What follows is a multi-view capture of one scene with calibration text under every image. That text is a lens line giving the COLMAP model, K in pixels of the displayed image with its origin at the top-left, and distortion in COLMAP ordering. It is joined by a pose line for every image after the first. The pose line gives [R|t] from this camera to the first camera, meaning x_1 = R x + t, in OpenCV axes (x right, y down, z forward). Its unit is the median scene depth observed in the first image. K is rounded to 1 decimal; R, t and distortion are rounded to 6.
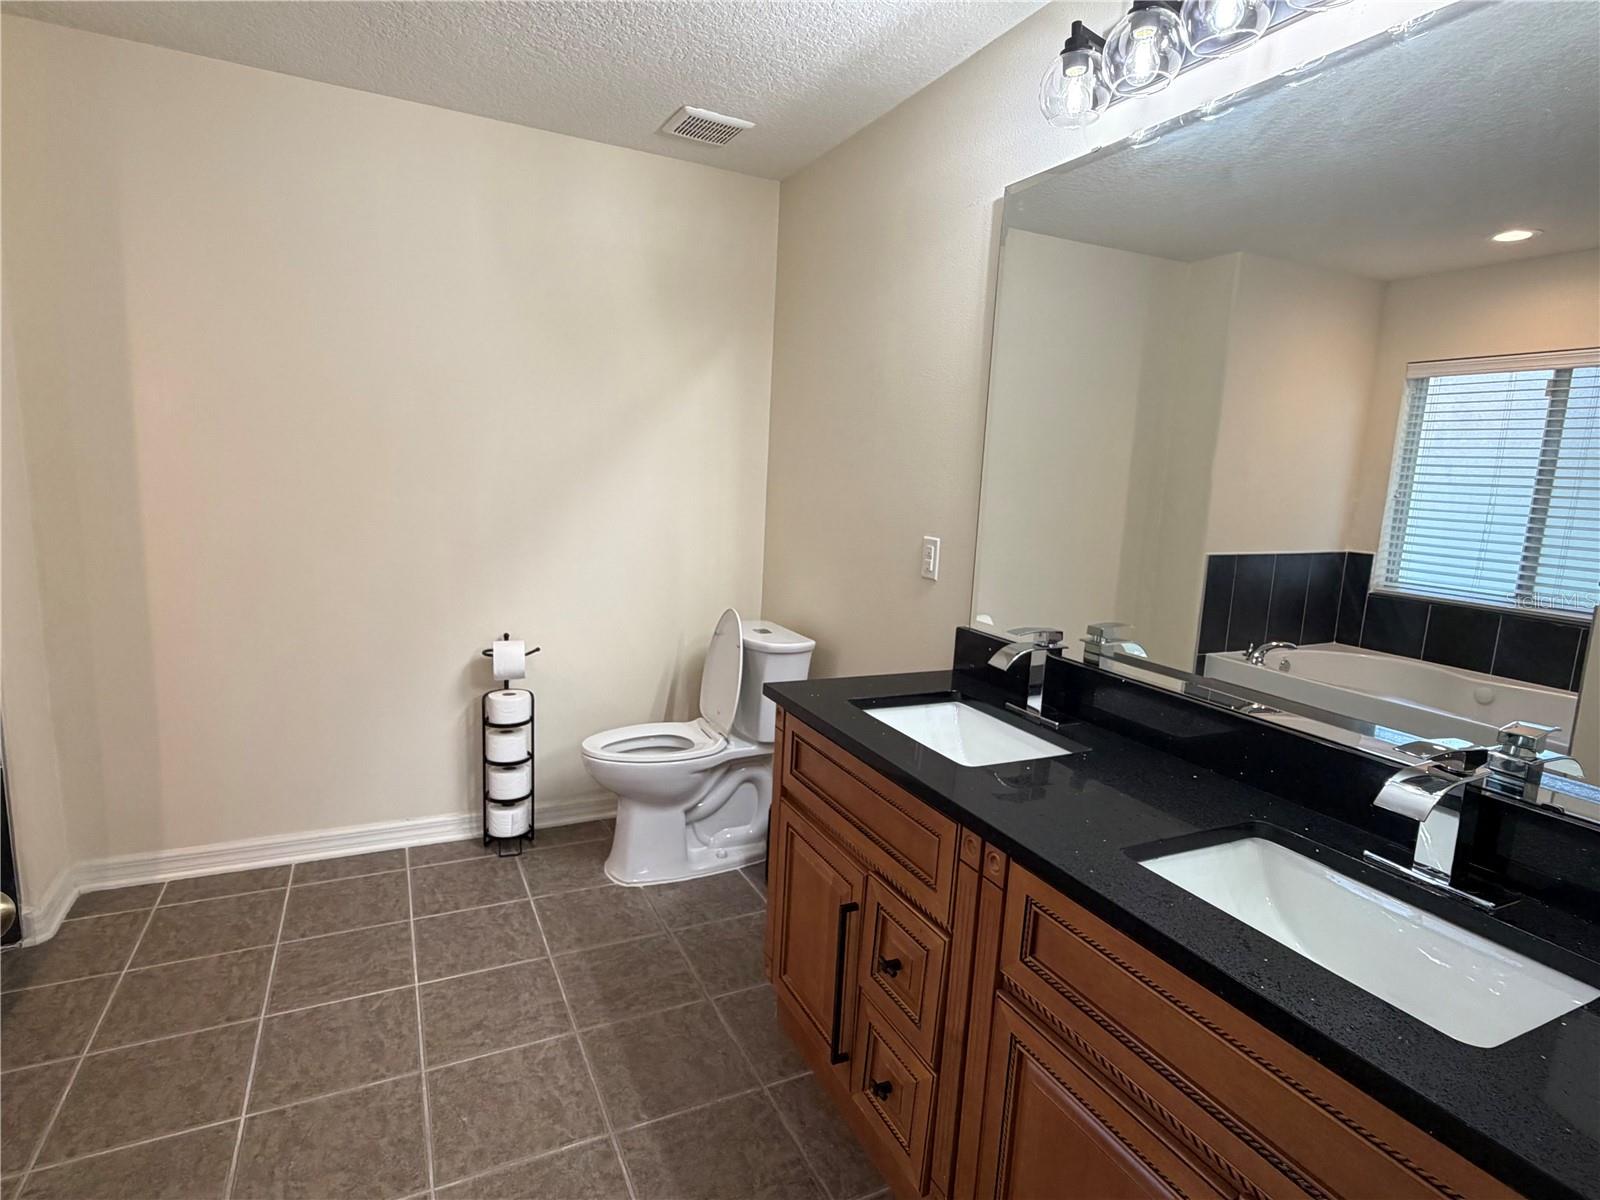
lens RADIAL K [[833.0, 0, 778.3], [0, 833.0, 596.3], [0, 0, 1]] dist [-0.001183, 0.000153]
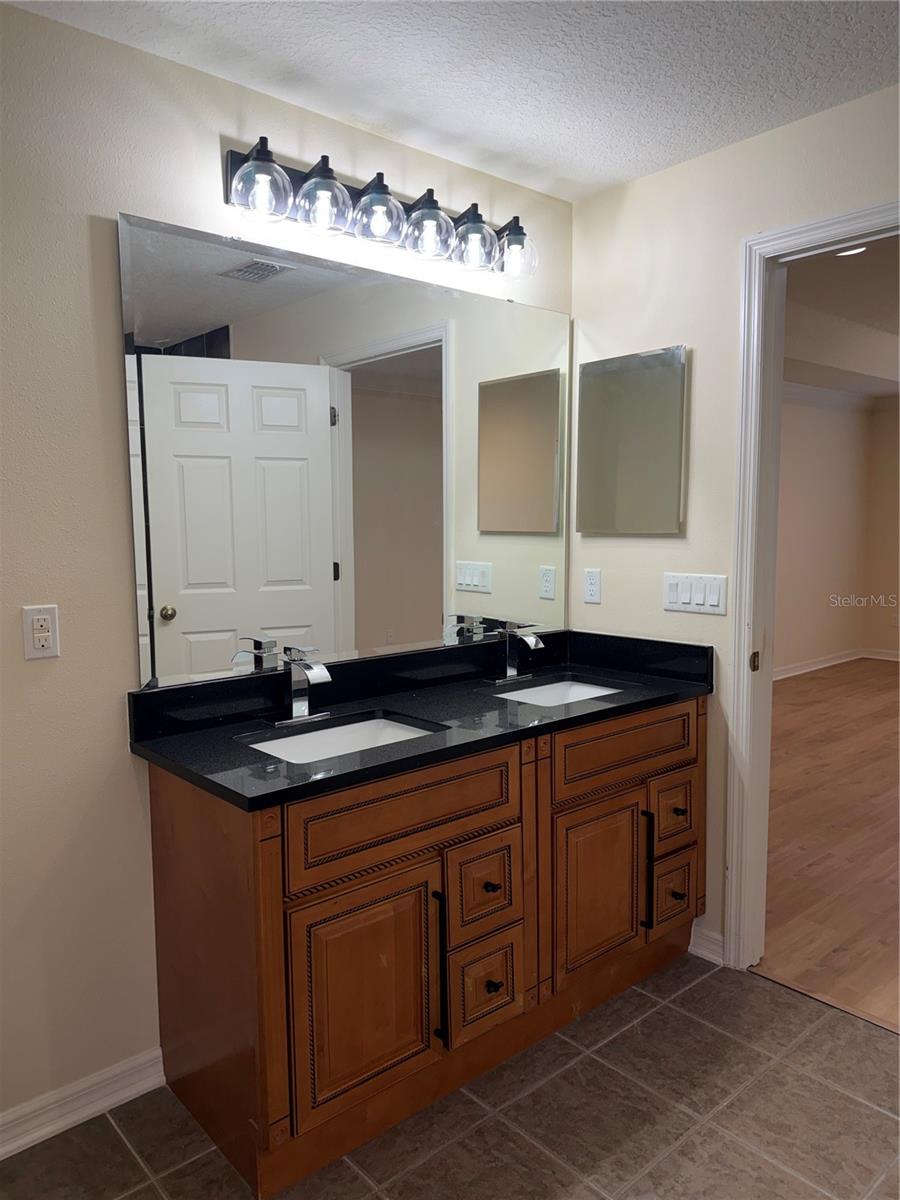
lens RADIAL K [[838.7, 0, 452.7], [0, 838.7, 604.9], [0, 0, 1]] dist [0.174605, -0.389564]
pose [[-0.283257, -0.141503, 0.948548, -0.838110], [0.151170, 0.970103, 0.189862, -0.201550], [-0.947055, 0.197172, -0.253397, 1.031674]]
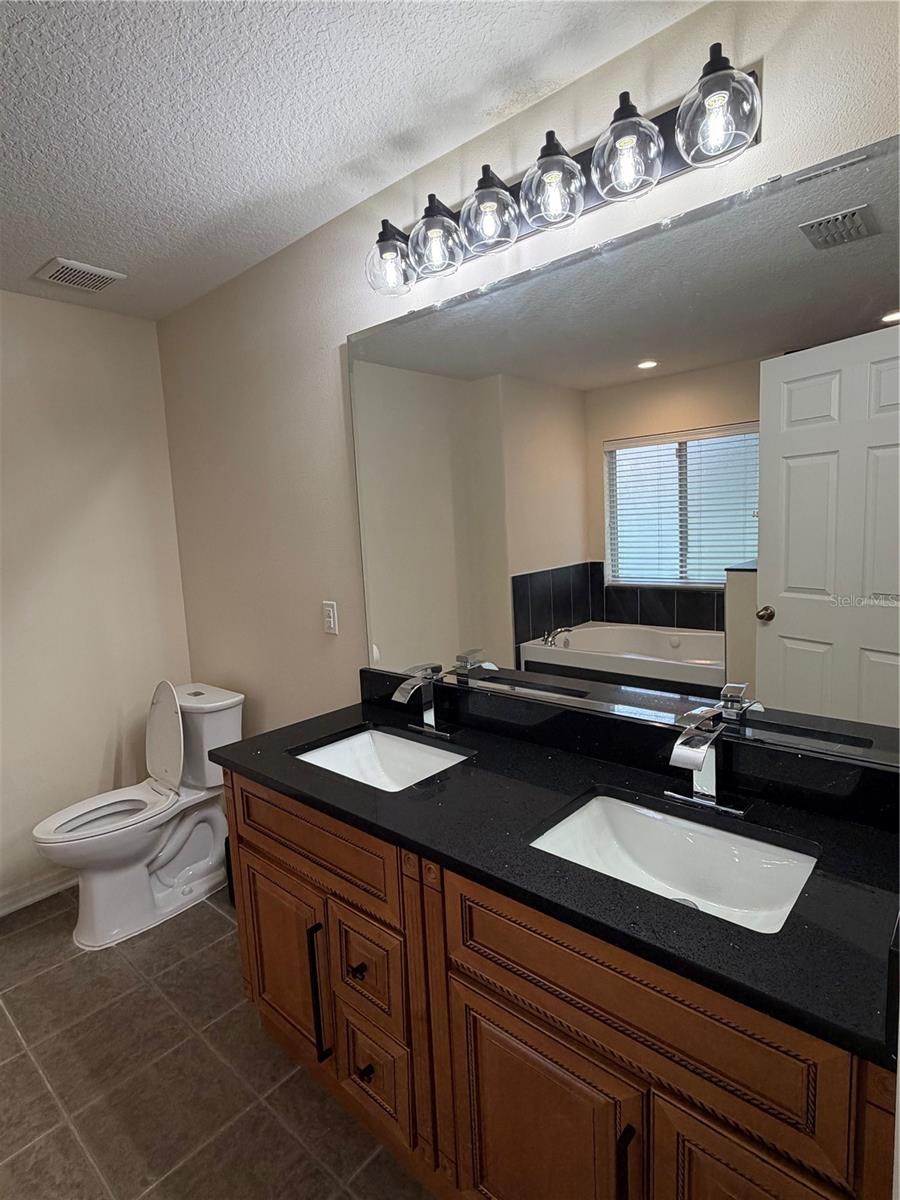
lens RADIAL K [[624.7, 0, 445.4], [0, 624.7, 592.3], [0, 0, 1]] dist [-0.001183, 0.000153]
pose [[0.916865, -0.138076, 0.374557, -0.010210], [0.154667, 0.987861, -0.014441, -0.053826], [-0.368016, 0.071172, 0.927091, 0.057492]]
